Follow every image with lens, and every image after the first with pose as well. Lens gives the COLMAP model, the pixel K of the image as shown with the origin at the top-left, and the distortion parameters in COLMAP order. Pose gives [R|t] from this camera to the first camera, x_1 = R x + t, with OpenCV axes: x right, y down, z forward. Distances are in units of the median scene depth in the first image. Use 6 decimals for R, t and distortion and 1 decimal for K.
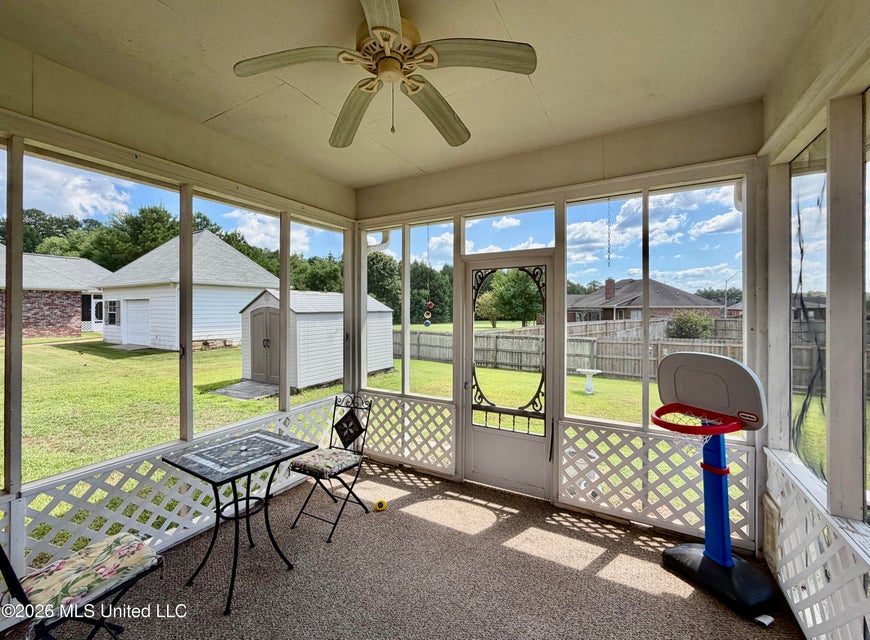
lens RADIAL K [[354.8, 0, 422.2], [0, 354.8, 307.9], [0, 0, 1]] dist [0.000730, -0.000263]
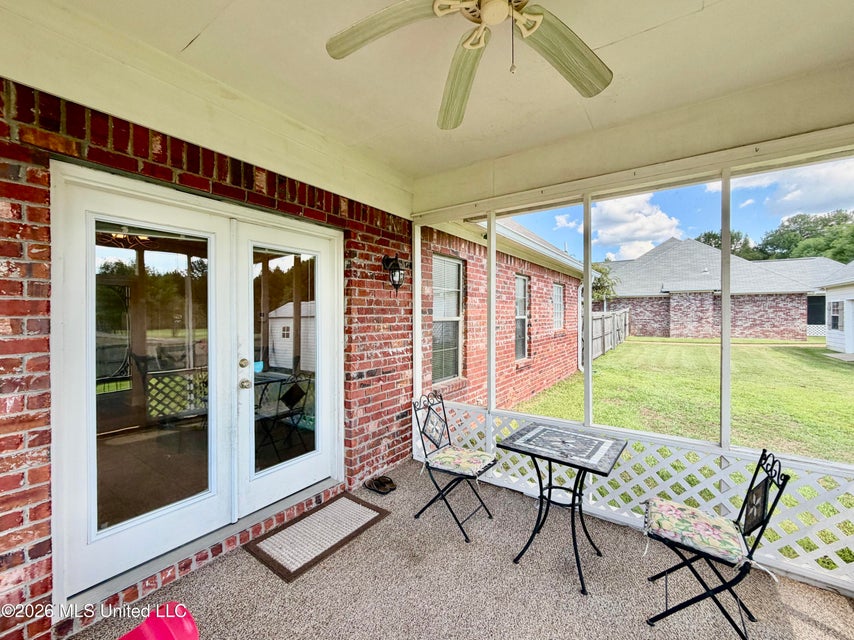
lens RADIAL K [[348.2, 0, 422.1], [0, 348.2, 321.6], [0, 0, 1]] dist [0.000730, -0.000263]
pose [[-0.074385, 0.021113, -0.997006, 0.477036], [0.008861, 0.999750, 0.020510, 0.022447], [0.997190, -0.007309, -0.074553, 0.594708]]
